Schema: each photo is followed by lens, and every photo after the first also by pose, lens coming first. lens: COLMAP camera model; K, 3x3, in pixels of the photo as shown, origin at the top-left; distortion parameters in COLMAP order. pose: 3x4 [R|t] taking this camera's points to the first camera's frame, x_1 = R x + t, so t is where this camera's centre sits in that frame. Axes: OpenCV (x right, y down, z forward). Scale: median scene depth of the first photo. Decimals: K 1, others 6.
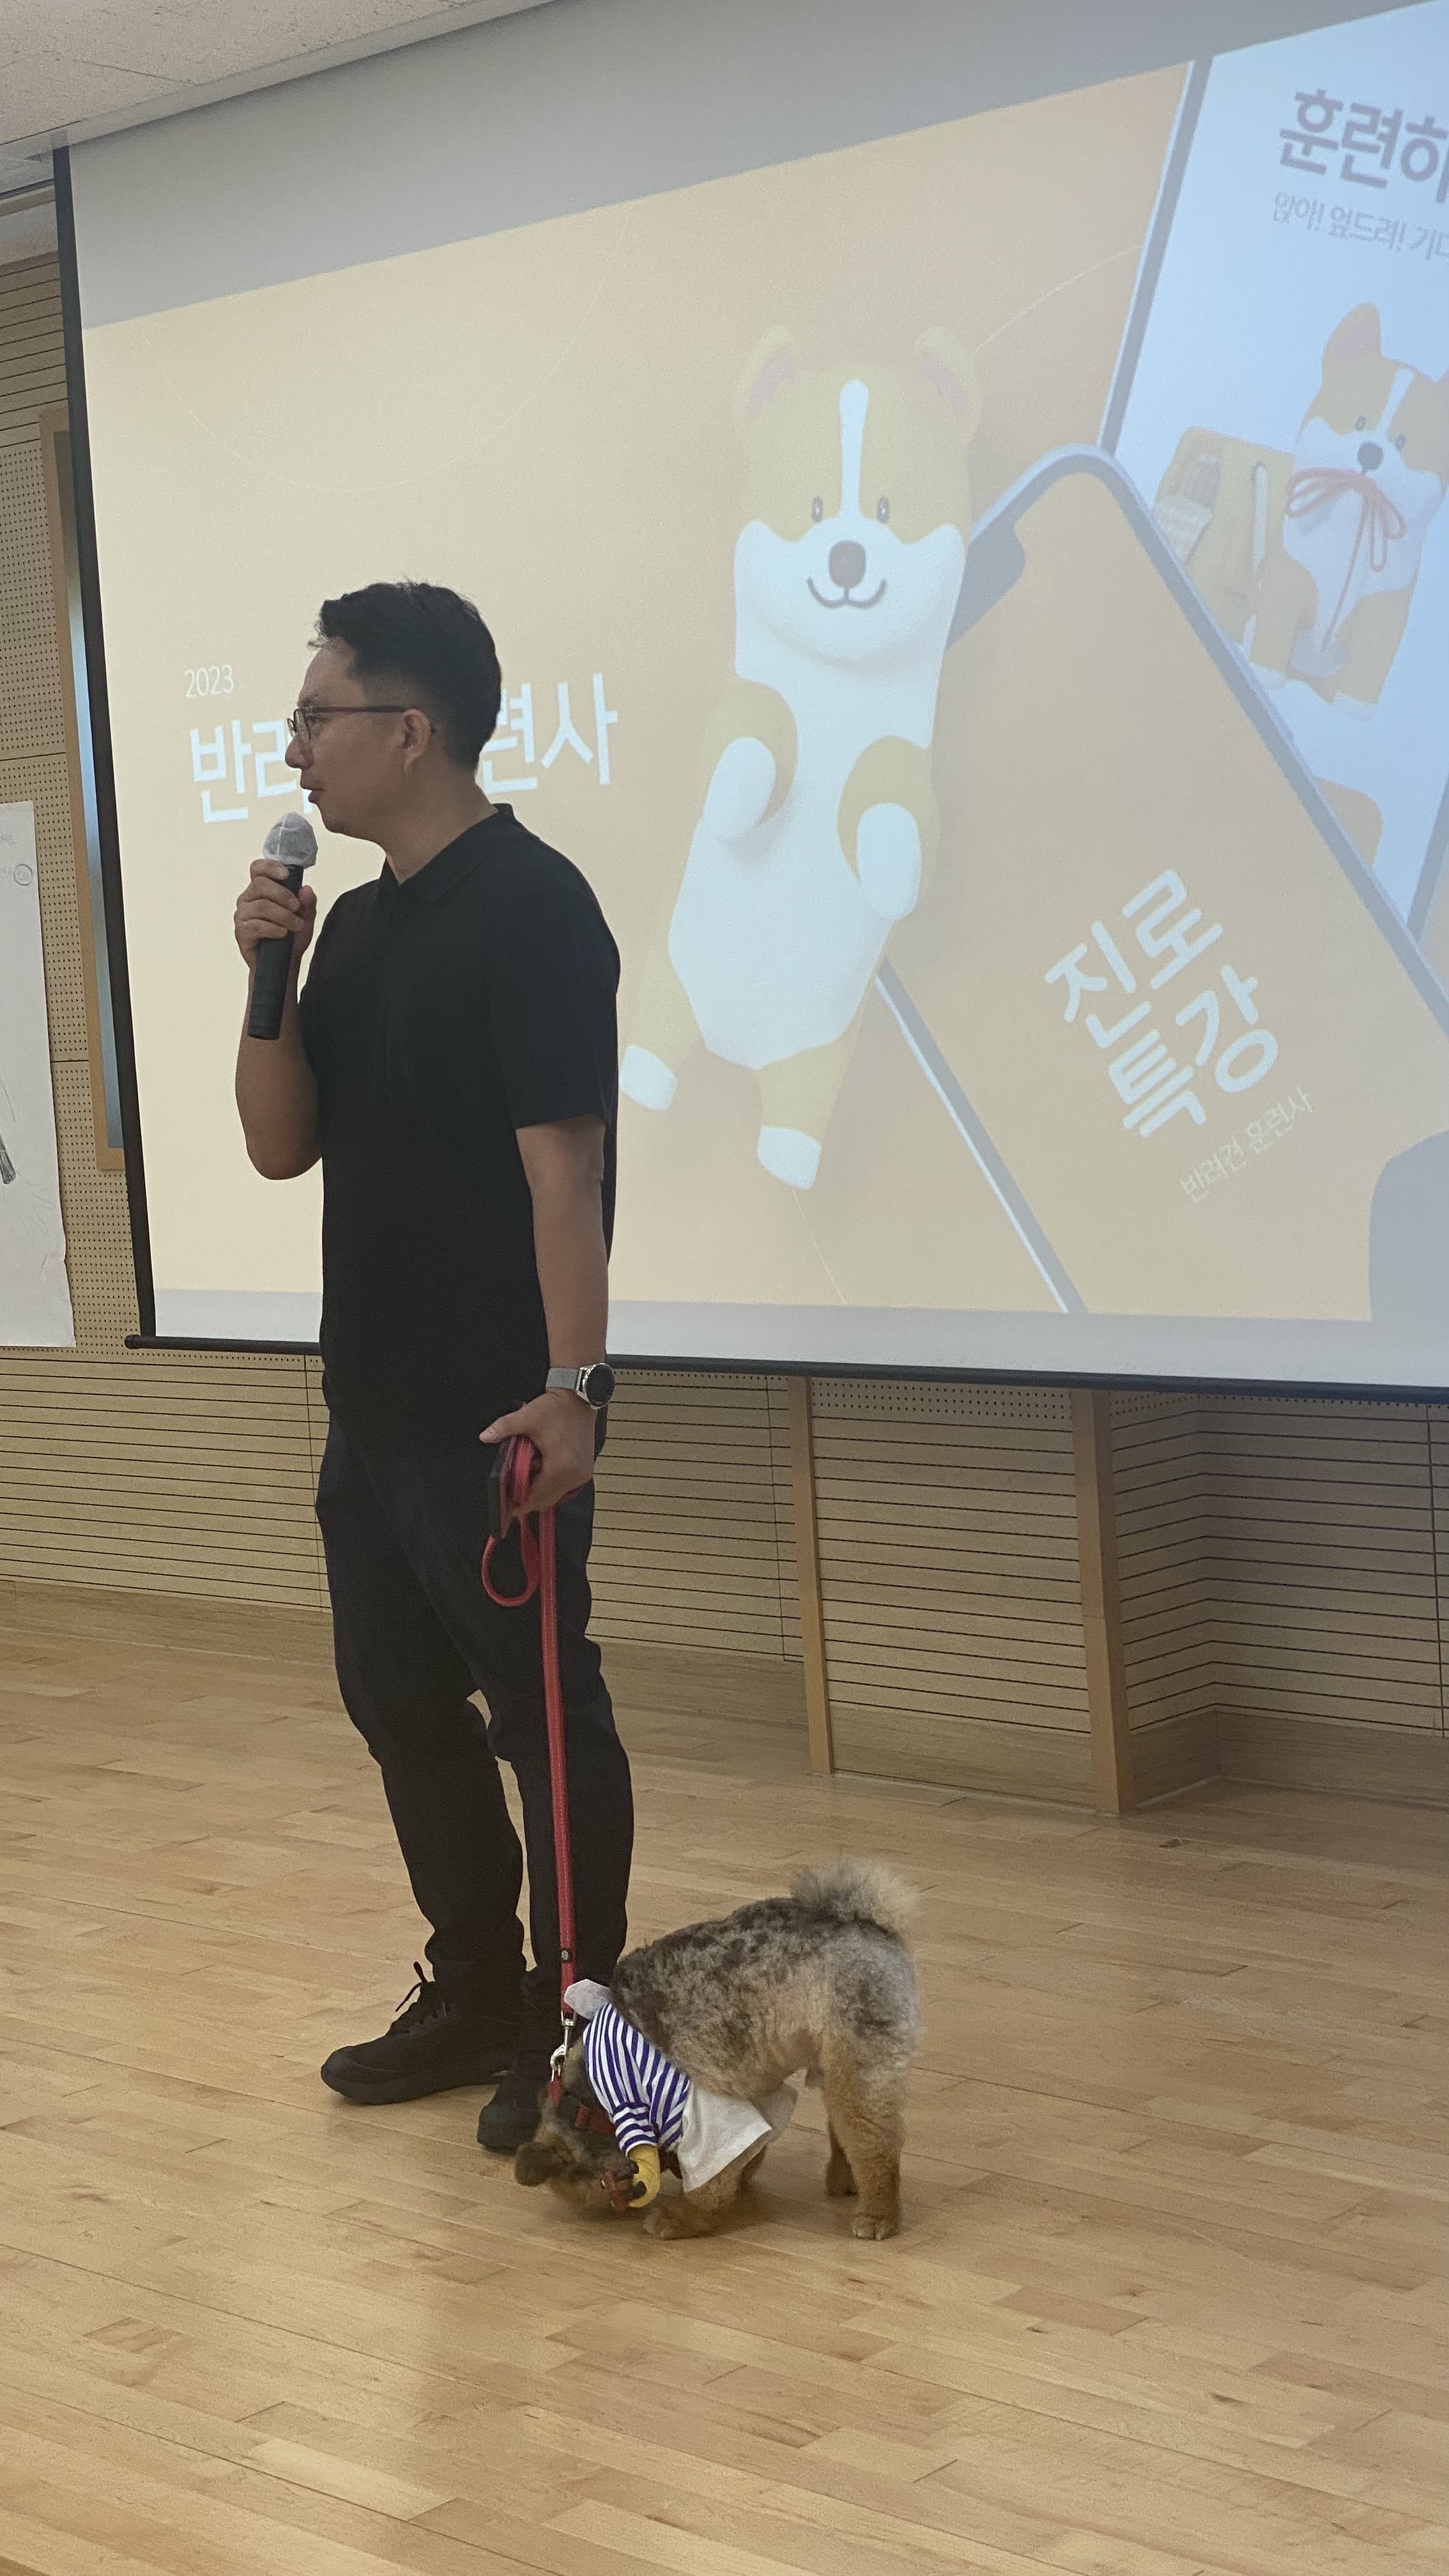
lens RADIAL K [[3874.8, 0, 702.9], [0, 3874.8, 1224.7], [0, 0, 1]] dist [0.134597, 0.000000]
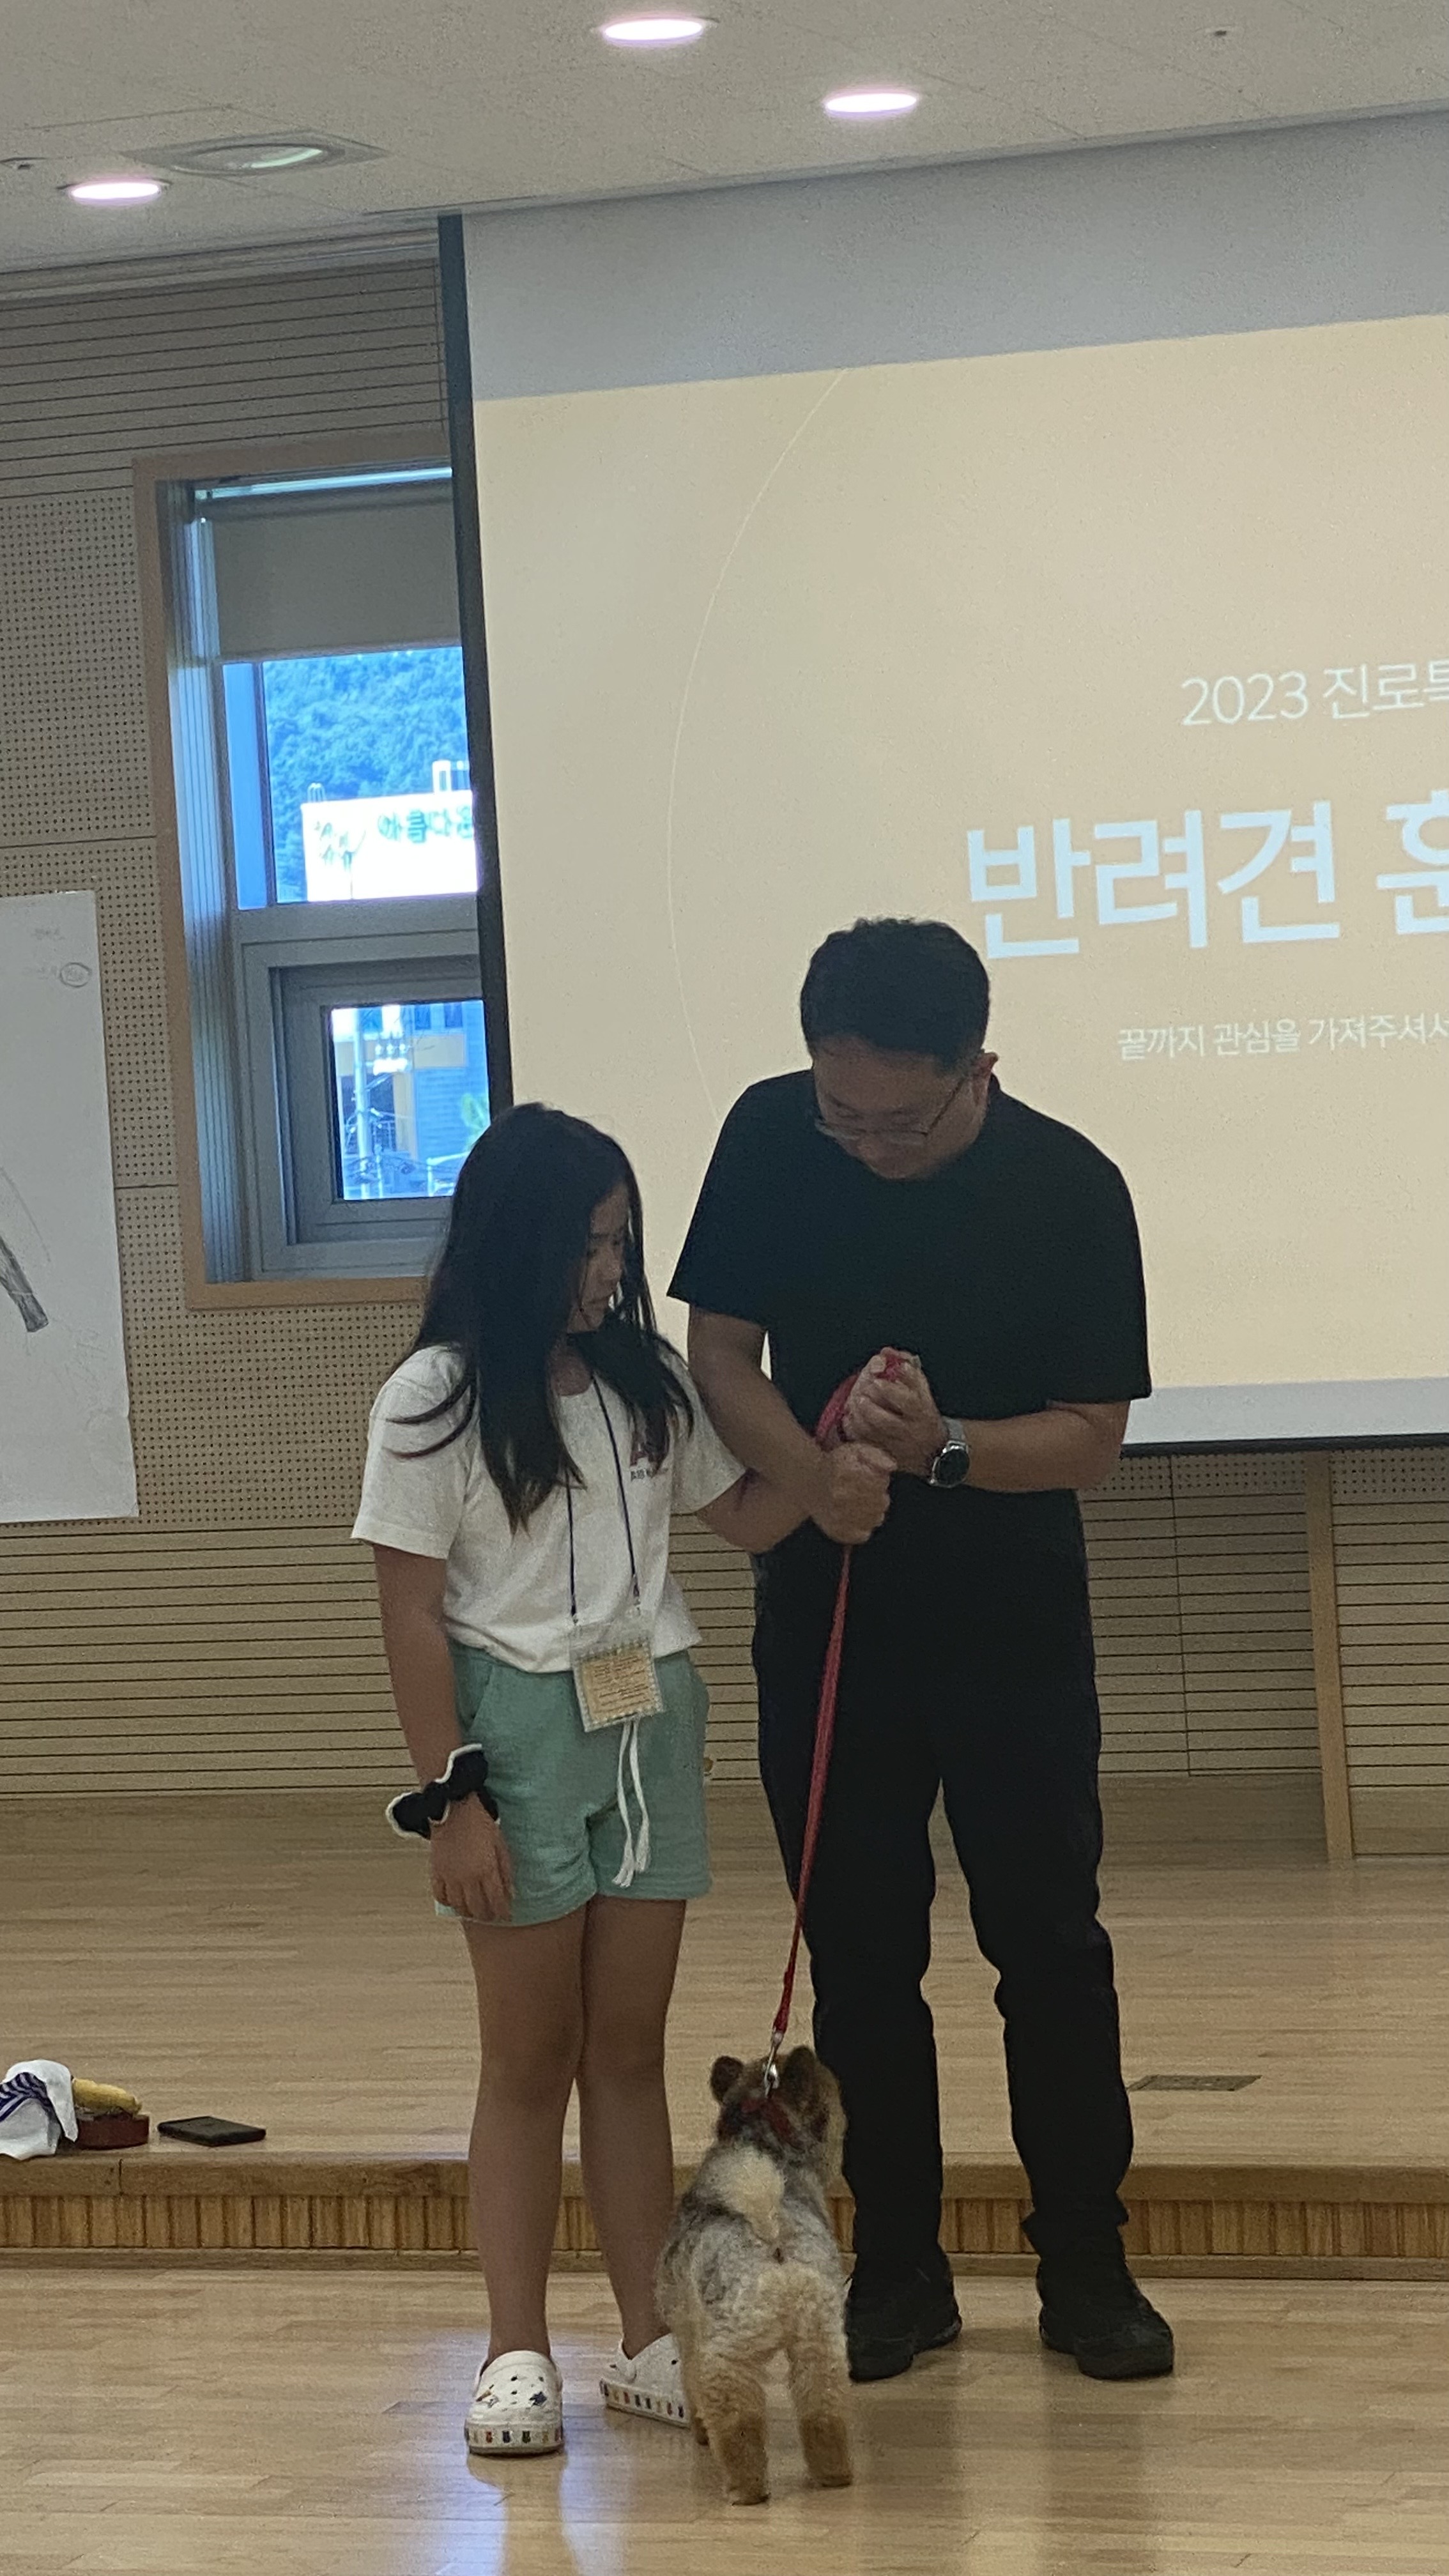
lens RADIAL K [[6682.8, 0, 698.4], [0, 6682.8, 1275.2], [0, 0, 1]] dist [0.171755, 0.000000]
pose [[0.920005, -0.007358, 0.391838, -0.896054], [0.029771, 0.998247, -0.051155, 0.082107], [-0.390775, 0.058728, 0.918611, -0.604673]]
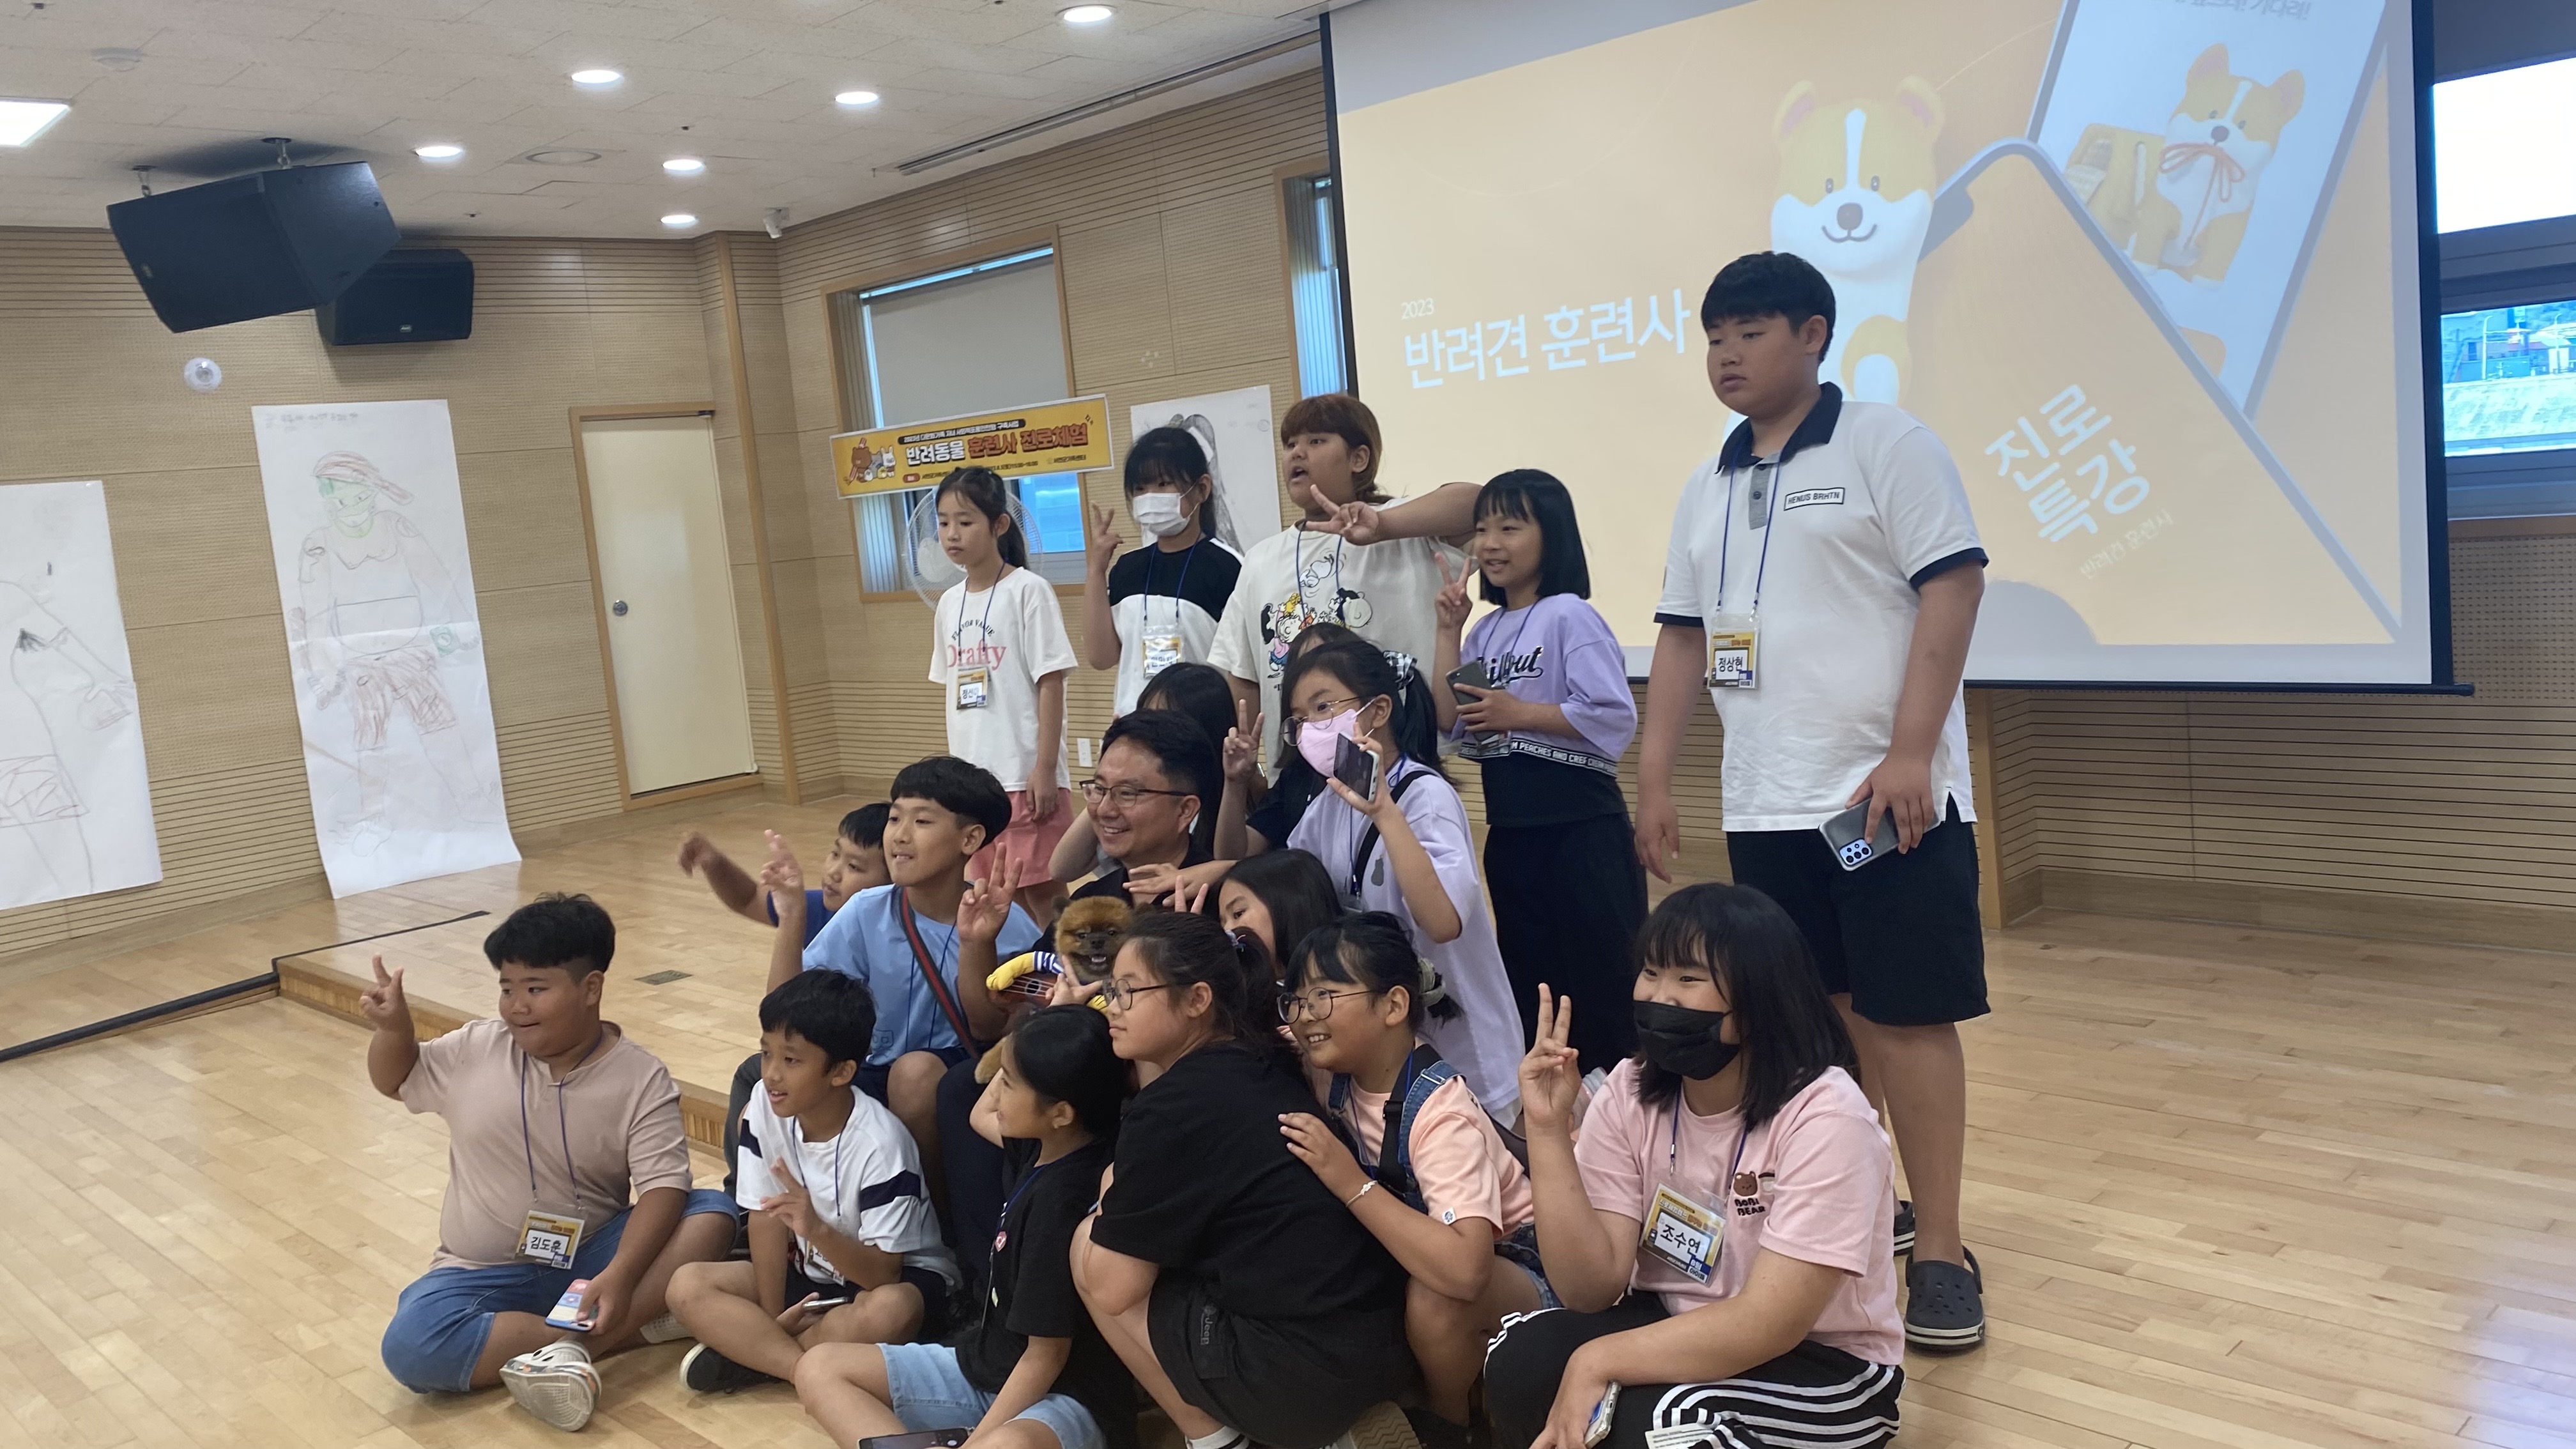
lens RADIAL K [[1957.6, 0, 1265.7], [0, 1957.6, 707.7], [0, 0, 1]] dist [0.058545, -0.092164]
pose [[0.998124, -0.027724, -0.054595, -0.179279], [0.030444, 0.998304, 0.049629, -0.003194], [0.053127, -0.051198, 0.997274, 0.100311]]
